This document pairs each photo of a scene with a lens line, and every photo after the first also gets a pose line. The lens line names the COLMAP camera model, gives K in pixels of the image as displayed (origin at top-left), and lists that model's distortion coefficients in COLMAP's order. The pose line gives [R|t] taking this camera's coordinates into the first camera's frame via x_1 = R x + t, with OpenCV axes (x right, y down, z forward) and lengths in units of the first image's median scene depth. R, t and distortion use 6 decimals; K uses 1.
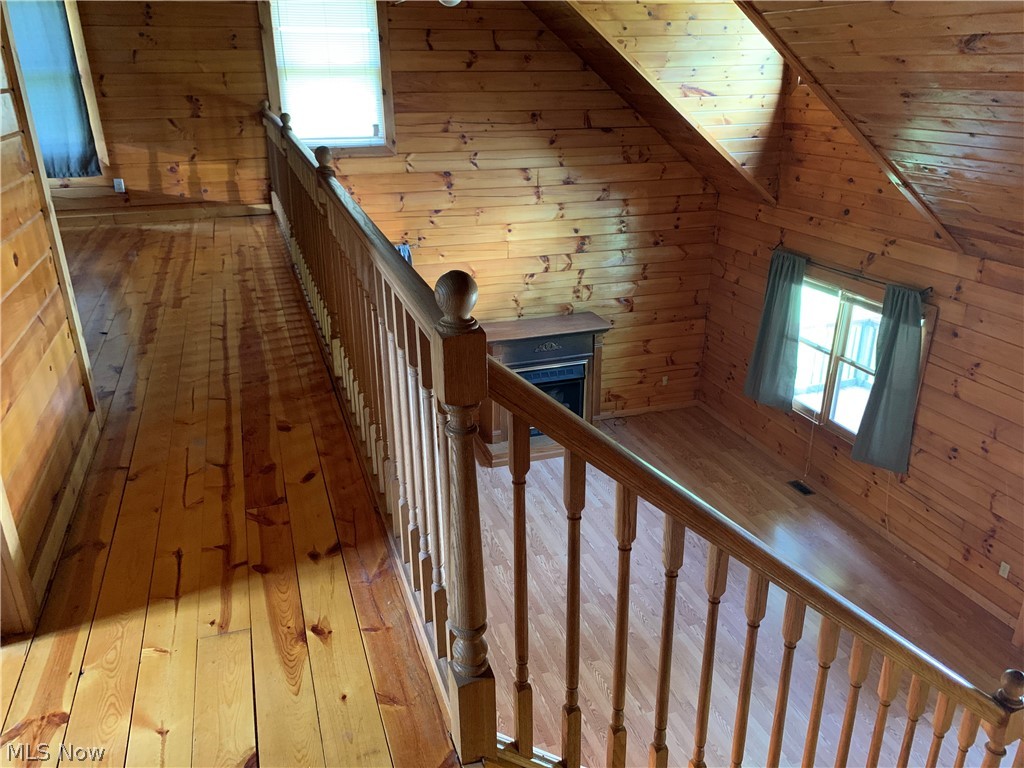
lens RADIAL K [[769.7, 0, 504.5], [0, 769.7, 378.6], [0, 0, 1]] dist [0.092256, -0.196352]
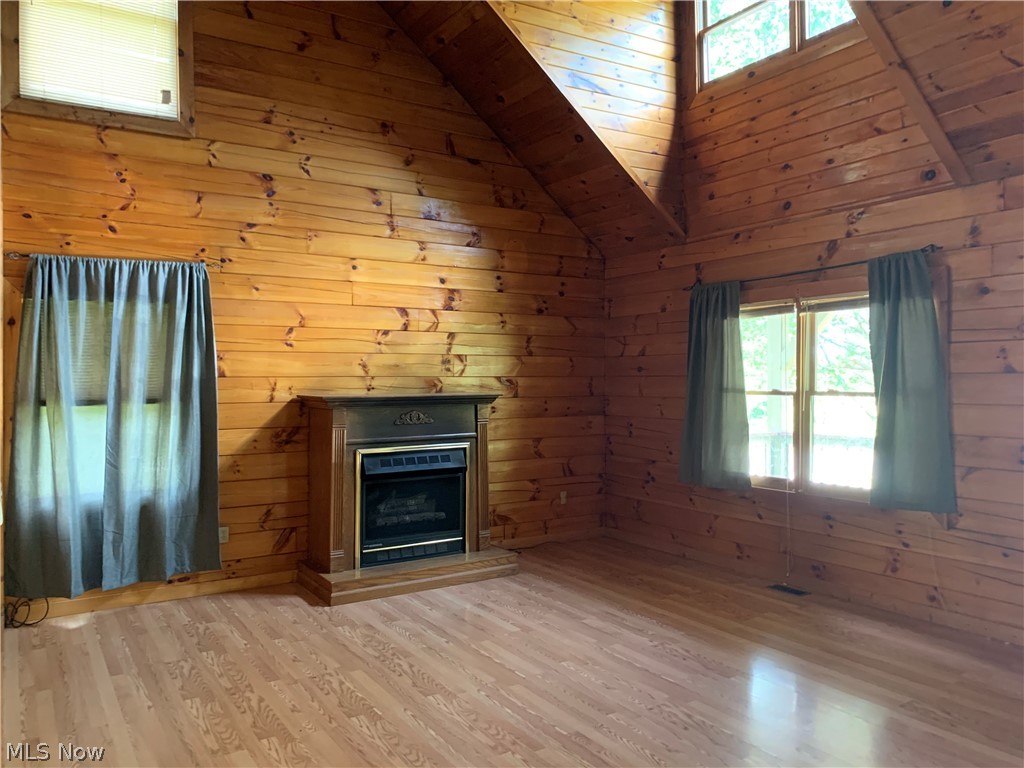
lens RADIAL K [[769.7, 0, 504.5], [0, 769.7, 378.6], [0, 0, 1]] dist [0.092256, -0.196352]
pose [[0.971326, 0.000613, 0.237753, -0.030072], [0.085704, 0.931863, -0.352542, 0.181551], [-0.221769, 0.362809, 0.905090, 0.346748]]
